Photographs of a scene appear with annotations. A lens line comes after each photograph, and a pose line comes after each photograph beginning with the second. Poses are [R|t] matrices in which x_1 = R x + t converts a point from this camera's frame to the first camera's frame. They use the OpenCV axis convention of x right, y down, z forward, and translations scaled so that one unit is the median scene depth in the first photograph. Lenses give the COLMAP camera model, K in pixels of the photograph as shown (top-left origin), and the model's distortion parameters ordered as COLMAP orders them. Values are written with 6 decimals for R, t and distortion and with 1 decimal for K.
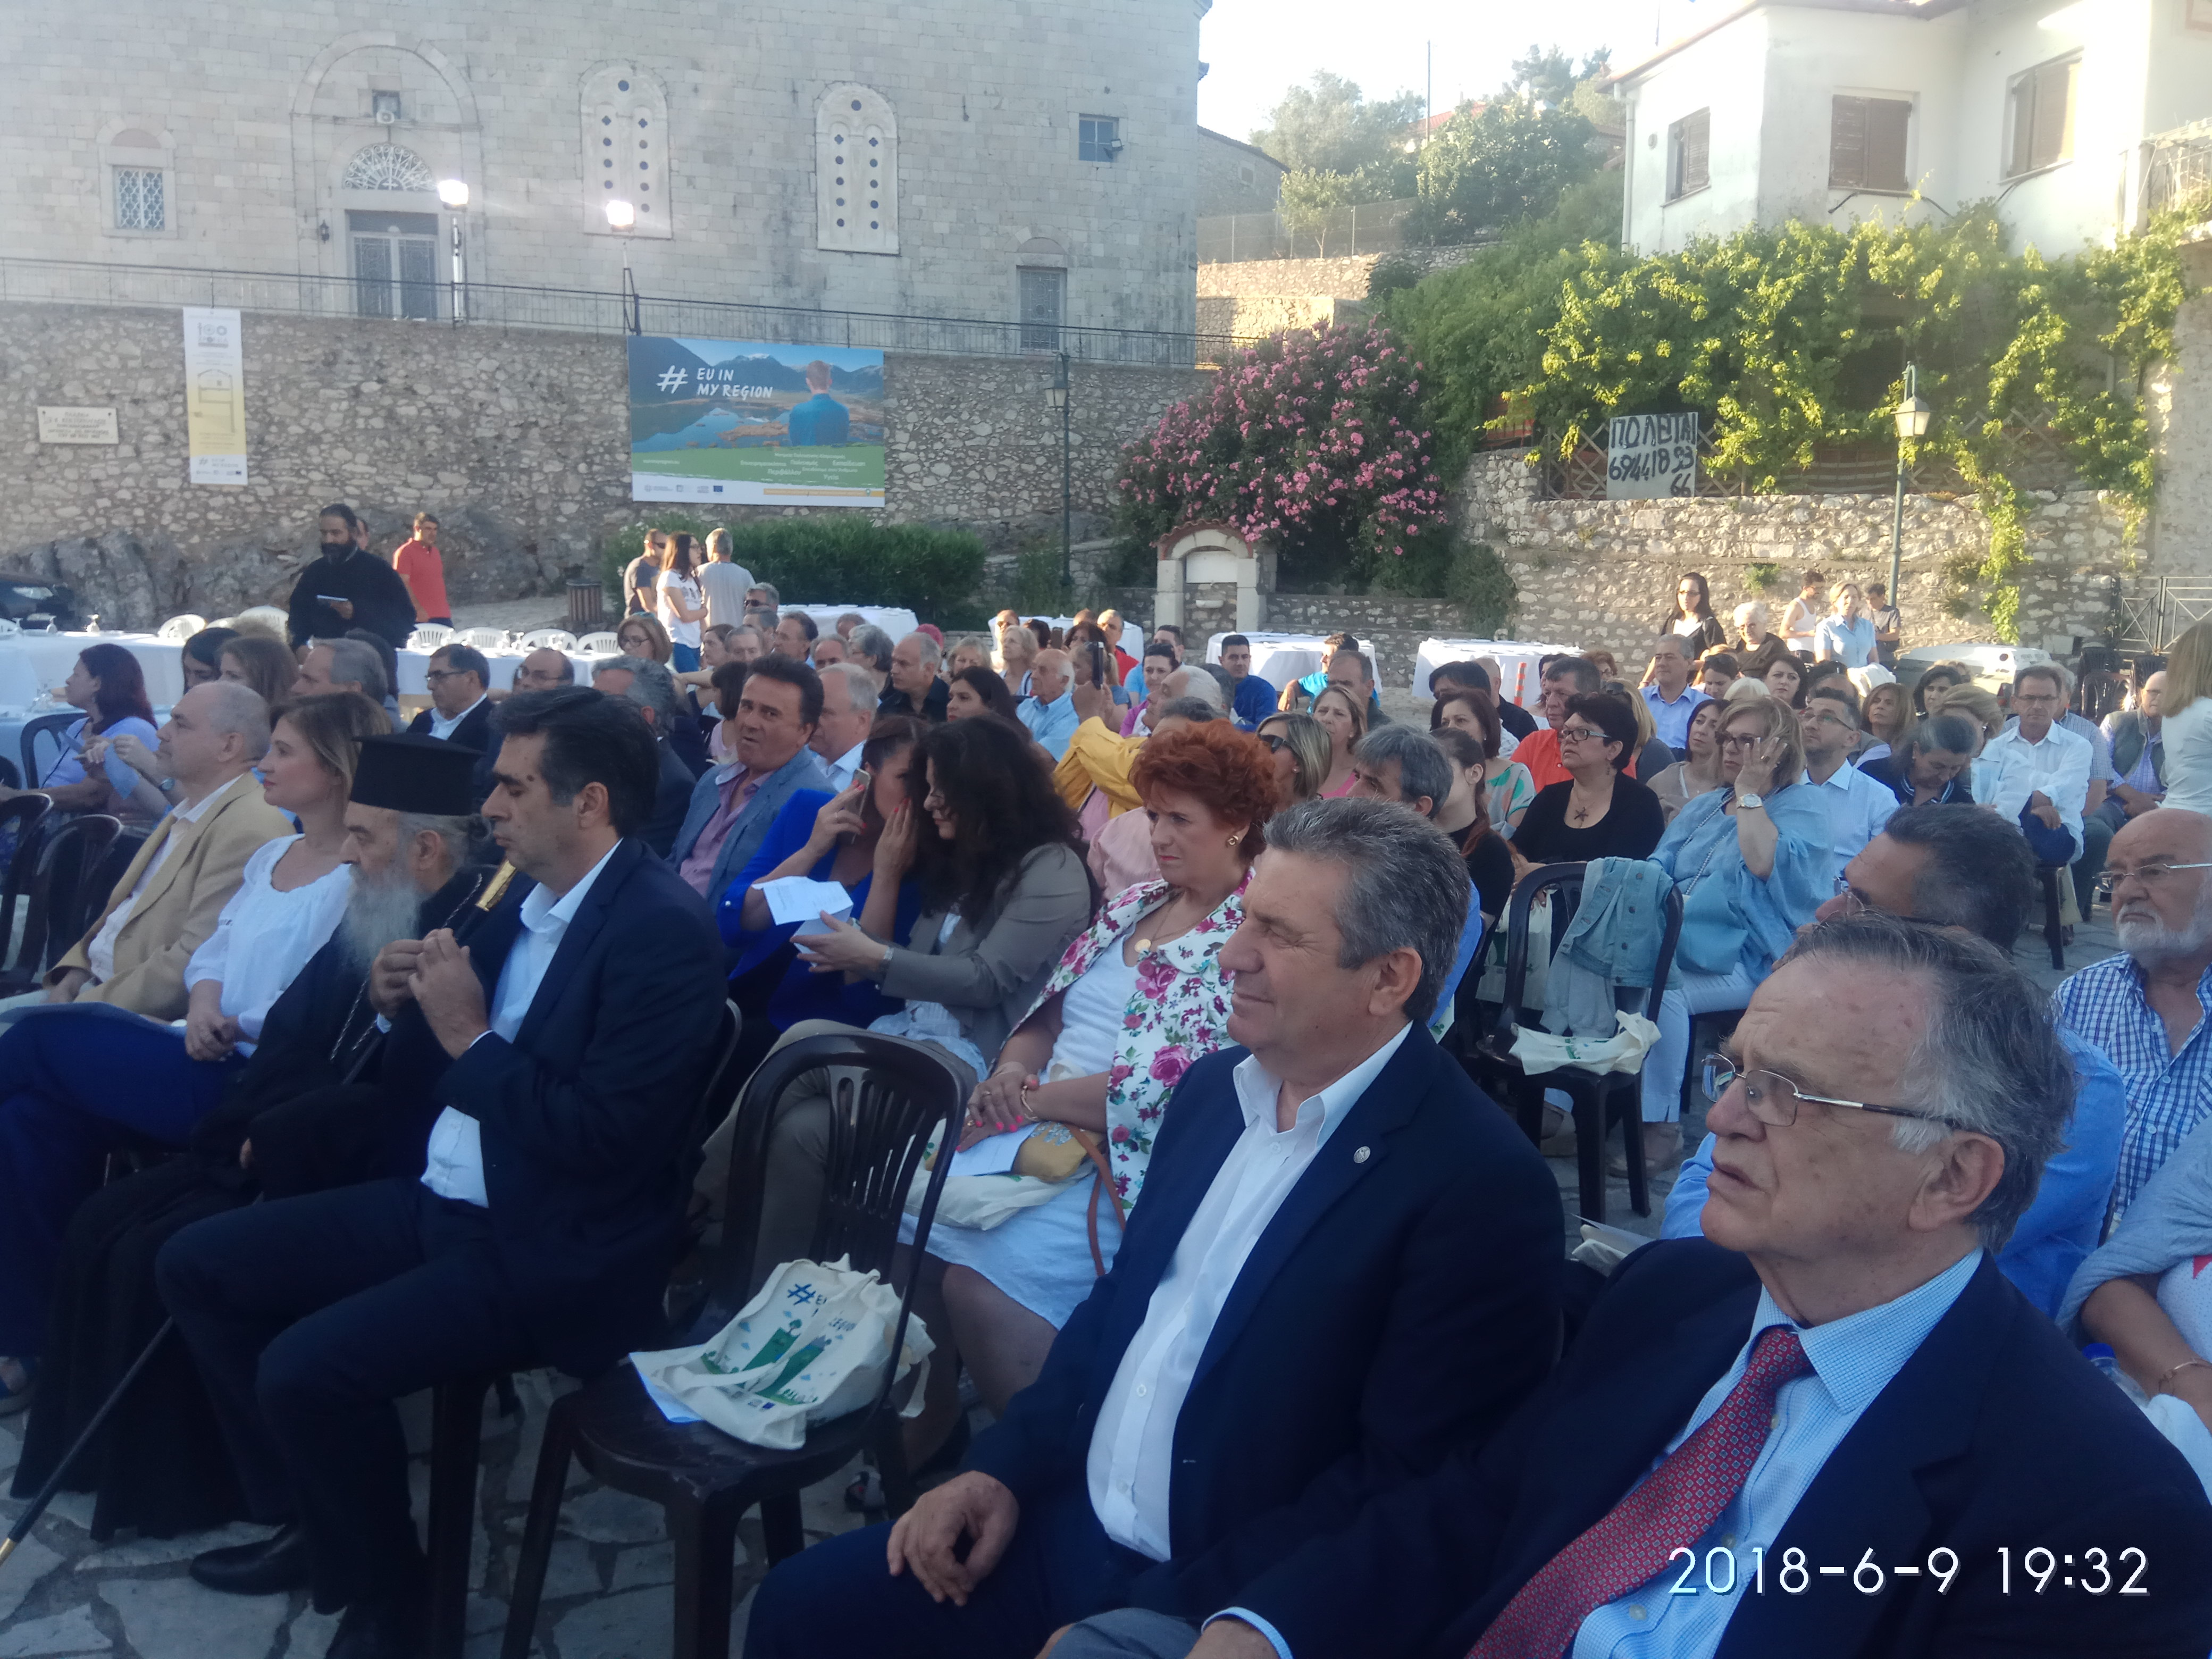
lens RADIAL K [[1697.6, 0, 1103.9], [0, 1697.6, 817.7], [0, 0, 1]] dist [0.117942, -0.224204]
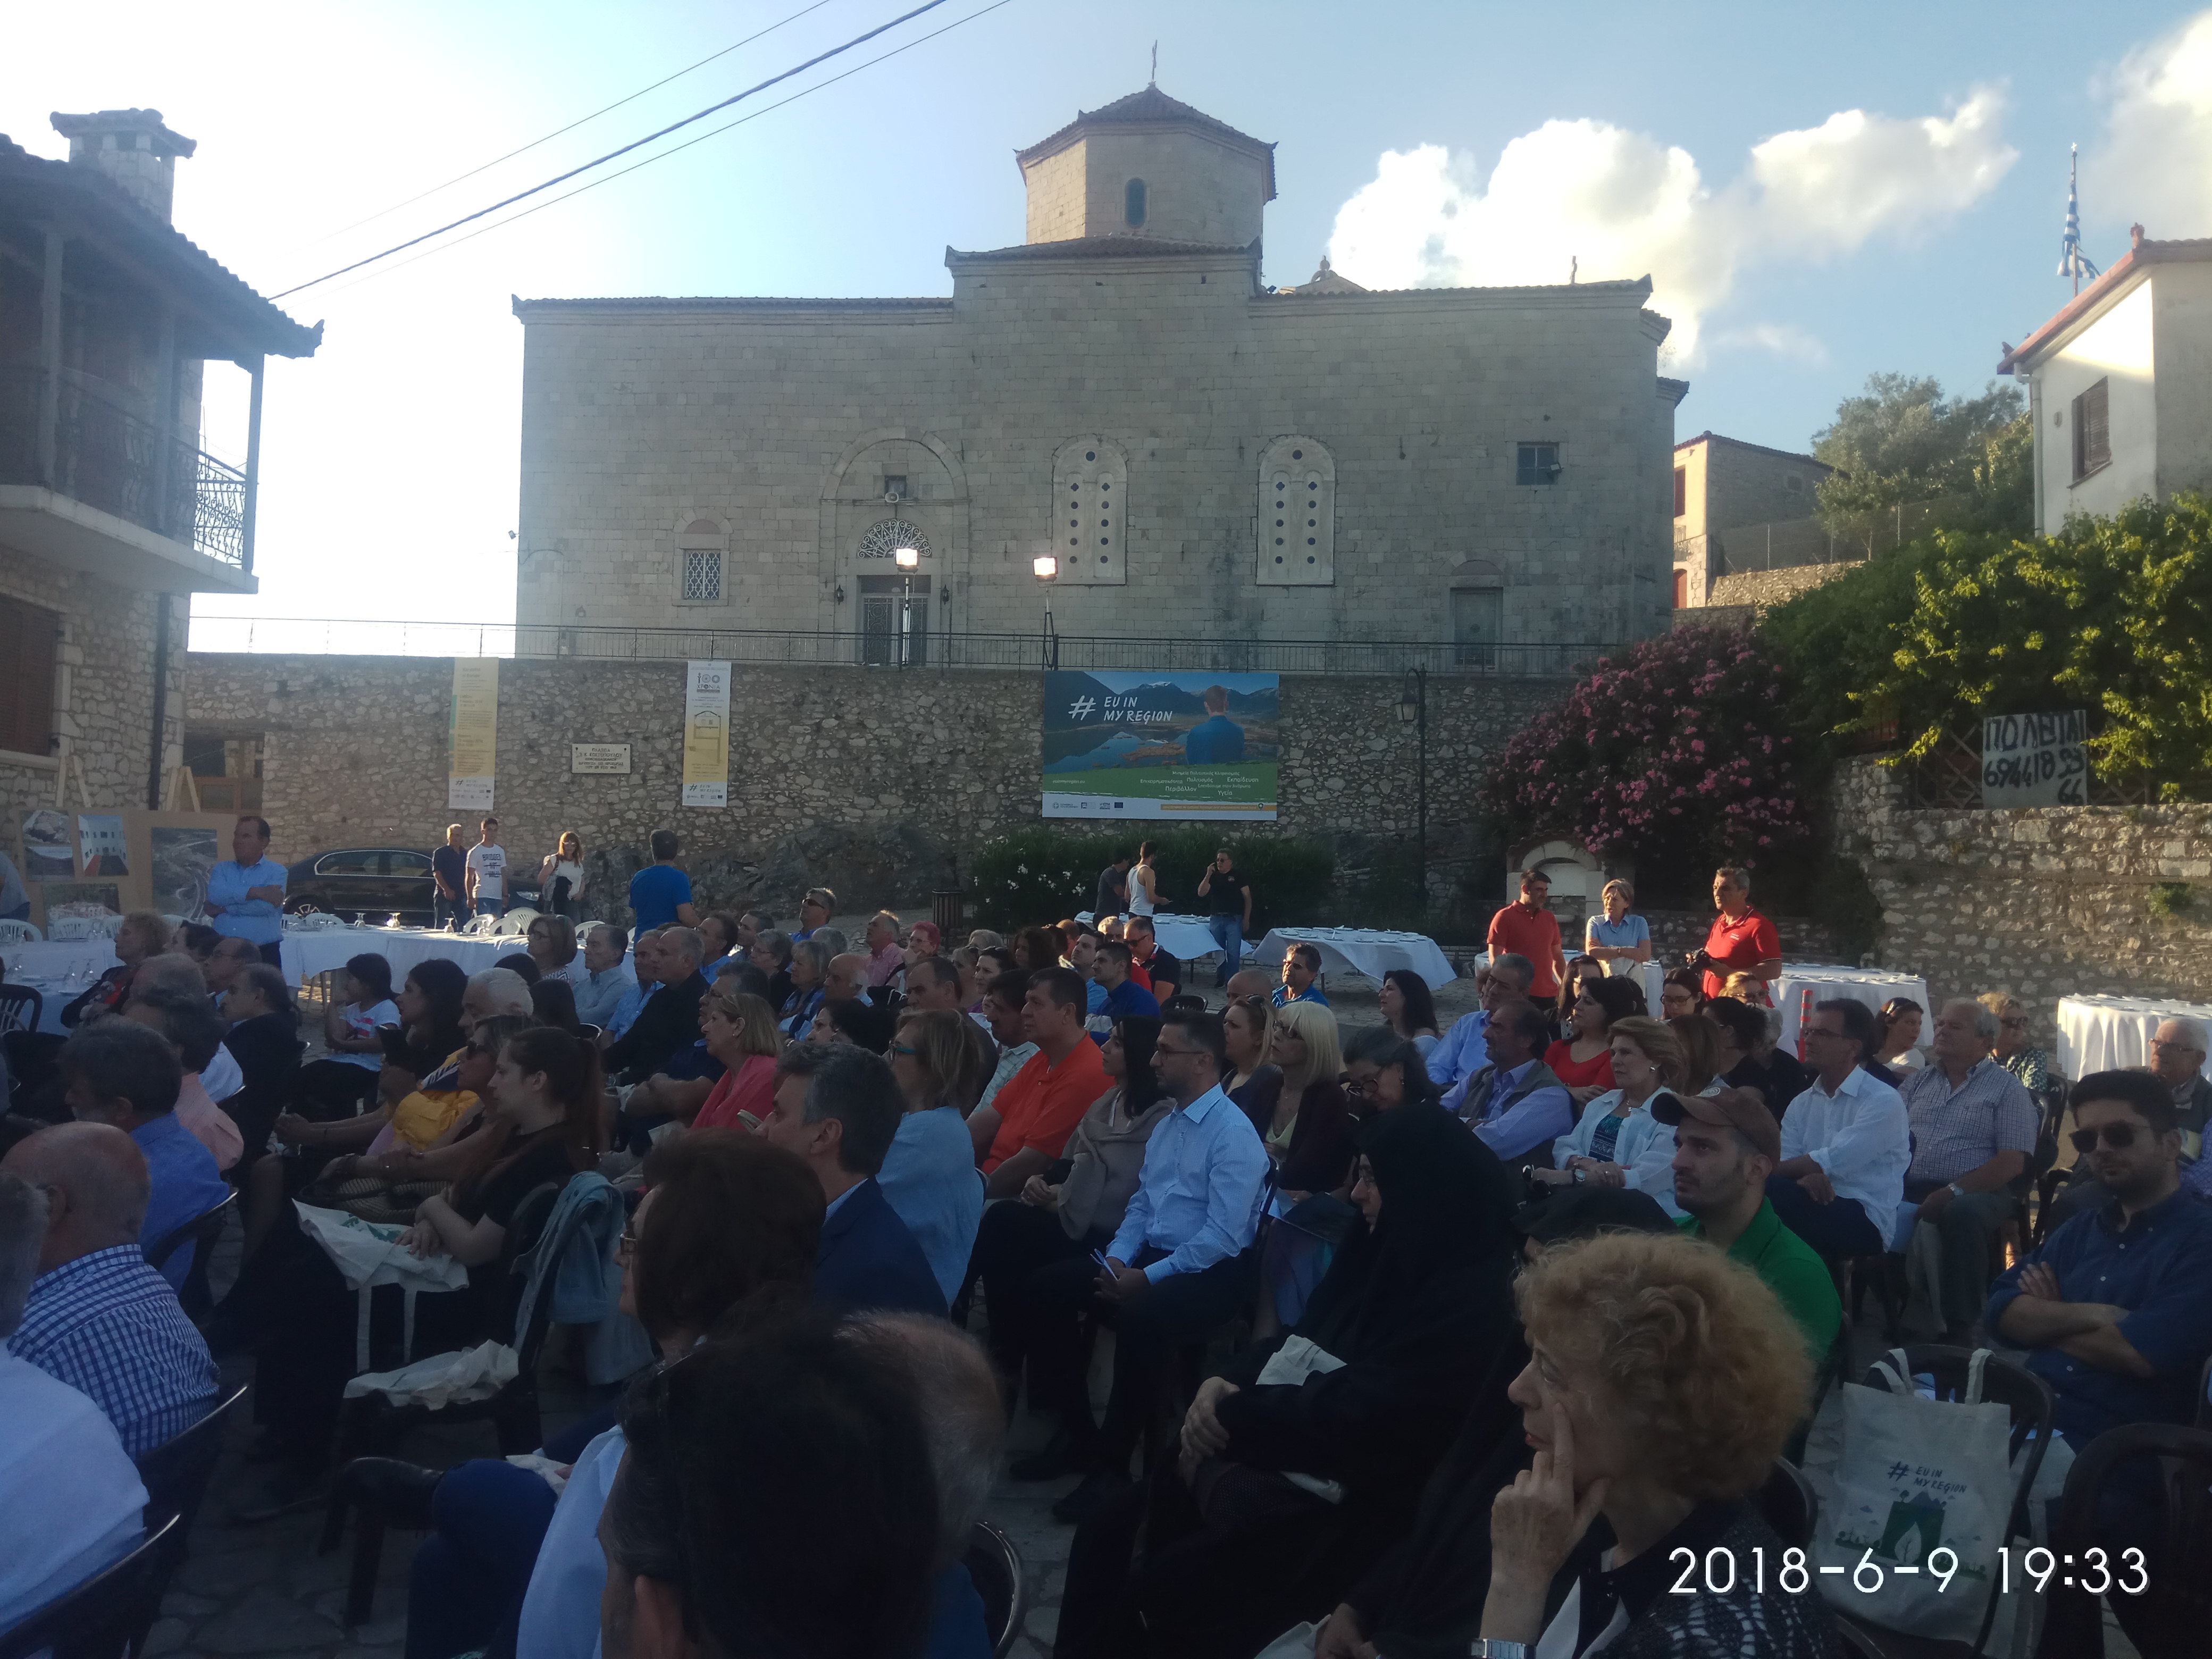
lens RADIAL K [[1688.4, 0, 1103.1], [0, 1688.4, 816.8], [0, 0, 1]] dist [0.110810, -0.184491]
pose [[0.934913, -0.006125, -0.354823, 0.145644], [-0.058856, 0.983328, -0.172051, -0.003802], [0.349961, 0.181736, 0.918966, 0.033661]]
